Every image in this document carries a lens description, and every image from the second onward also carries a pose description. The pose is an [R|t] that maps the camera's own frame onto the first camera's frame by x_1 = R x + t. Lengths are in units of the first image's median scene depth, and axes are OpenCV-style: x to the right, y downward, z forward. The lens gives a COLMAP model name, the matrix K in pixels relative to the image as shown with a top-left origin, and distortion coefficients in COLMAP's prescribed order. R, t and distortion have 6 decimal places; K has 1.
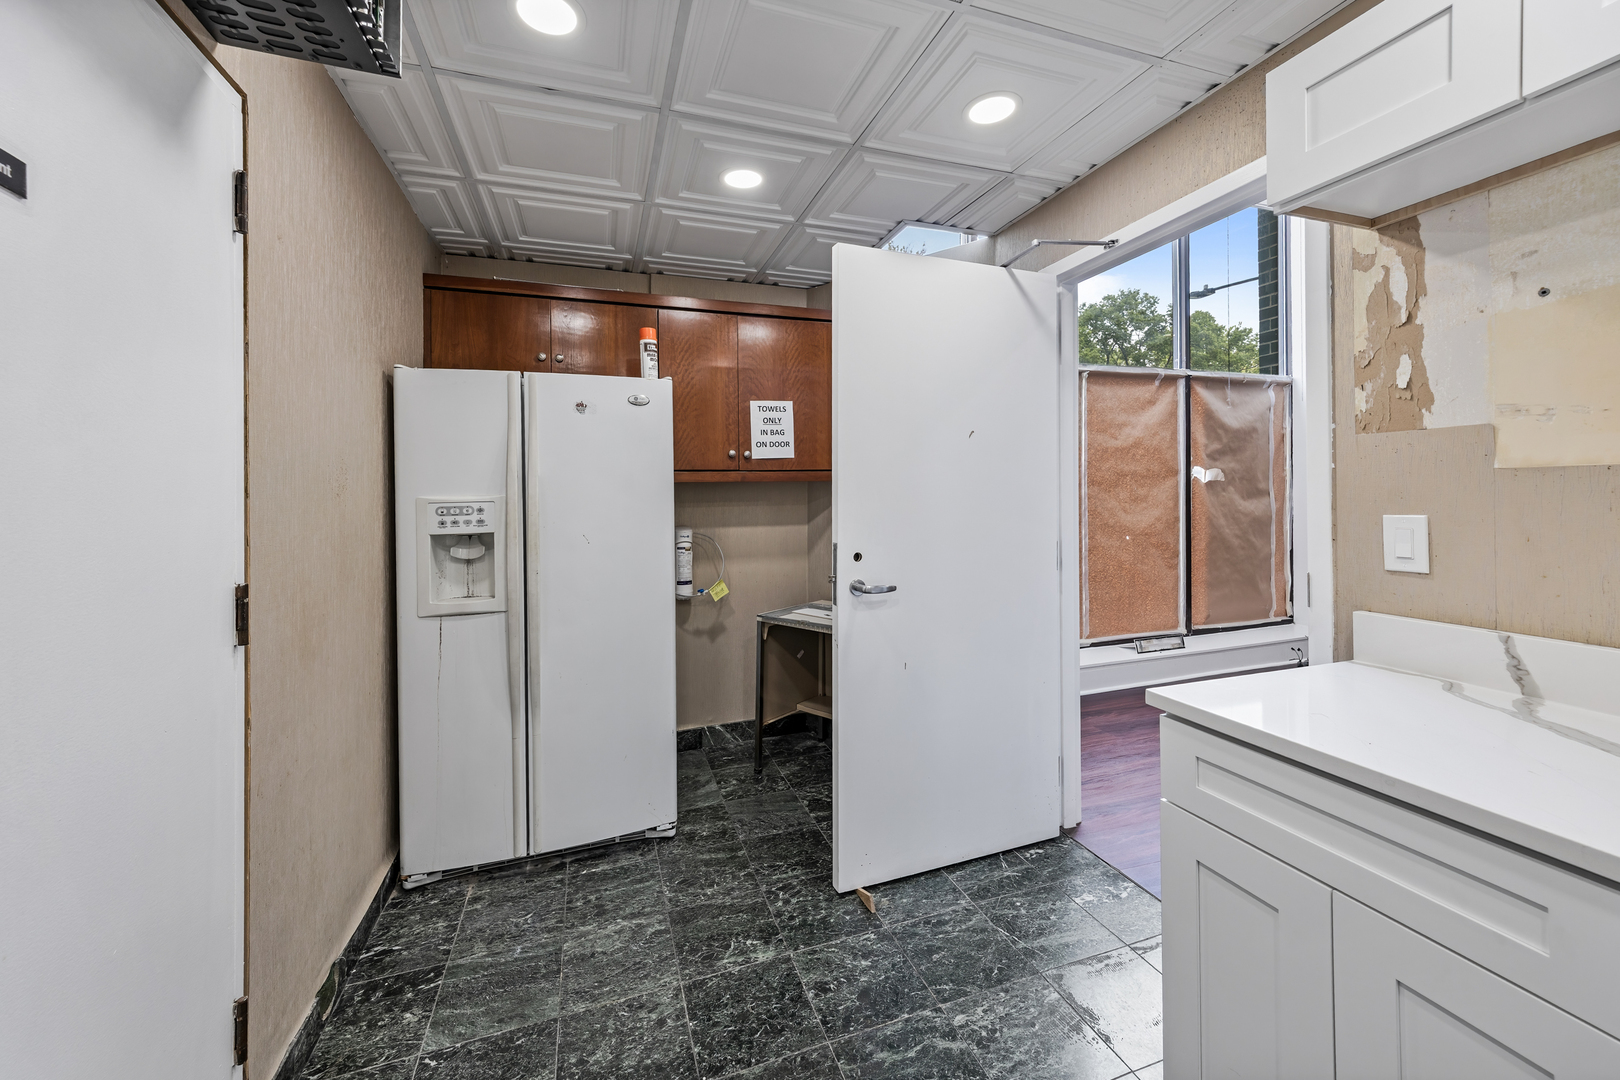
lens RADIAL K [[614.3, 0, 794.3], [0, 614.3, 490.5], [0, 0, 1]] dist [0.000213, 0.000009]
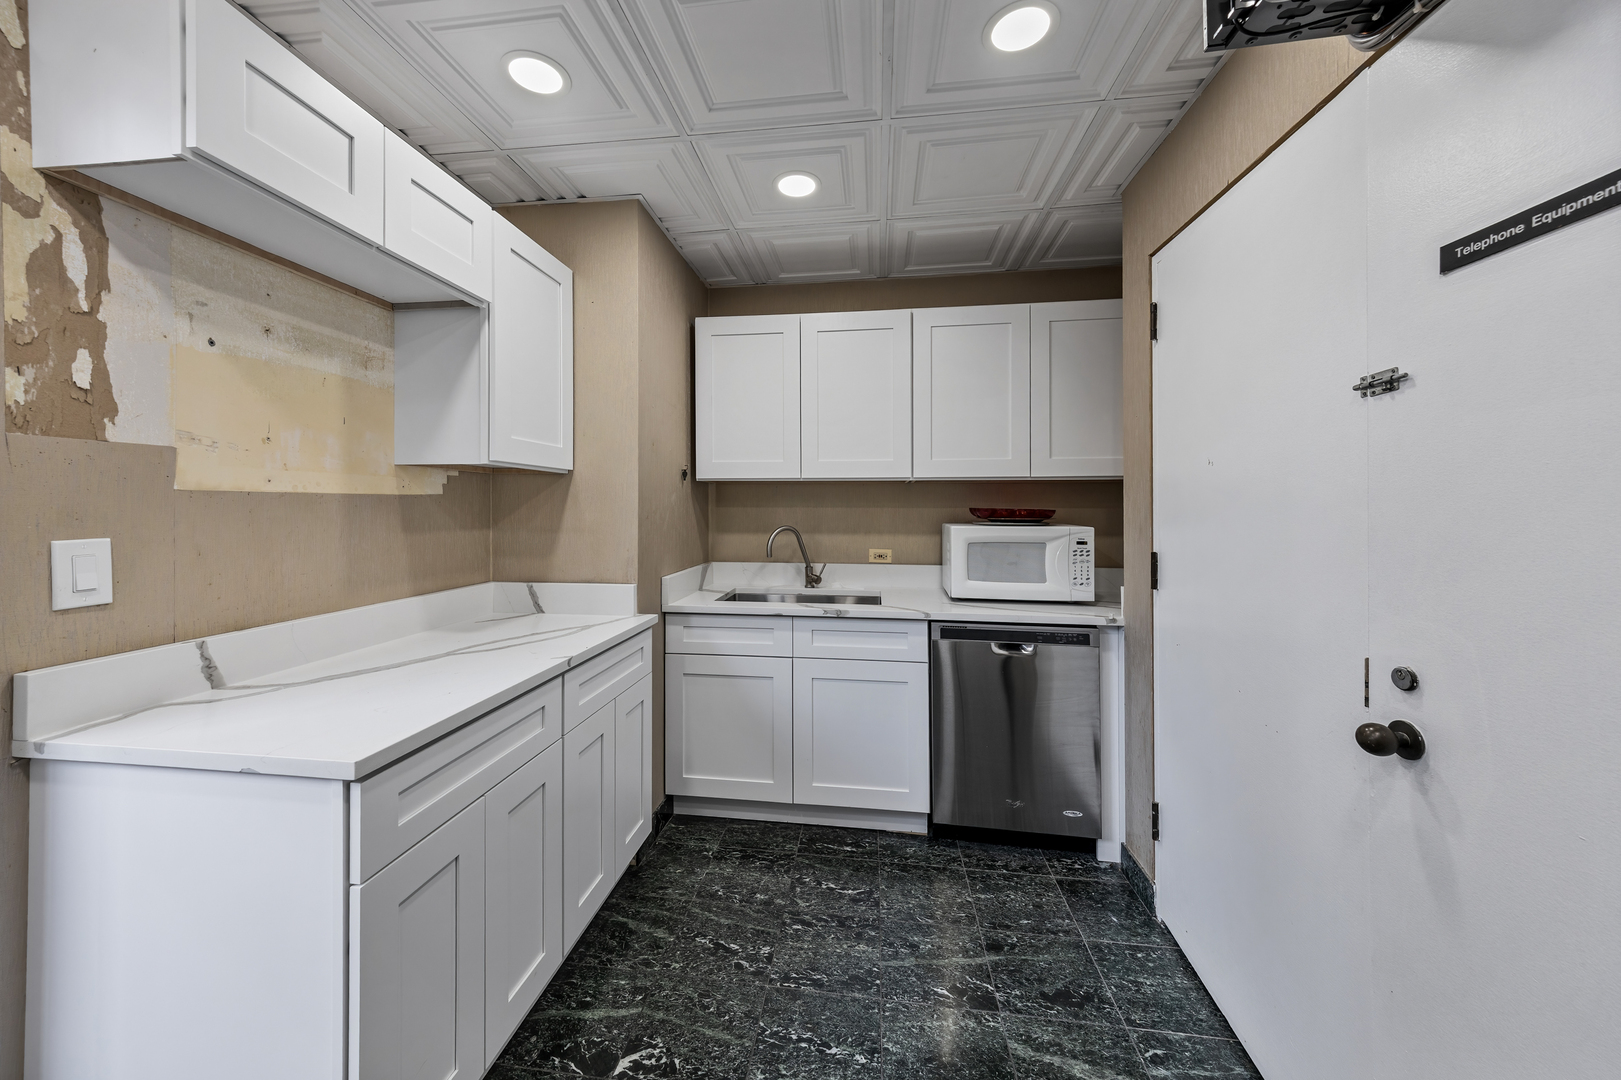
lens RADIAL K [[548.1, 0, 805.7], [0, 548.1, 511.9], [0, 0, 1]] dist [-0.000276, 0.000009]
pose [[-0.900024, 0.005940, 0.435800, -0.230007], [0.005404, 0.999982, -0.002470, 0.009523], [-0.435807, 0.000132, -0.900040, 1.279587]]
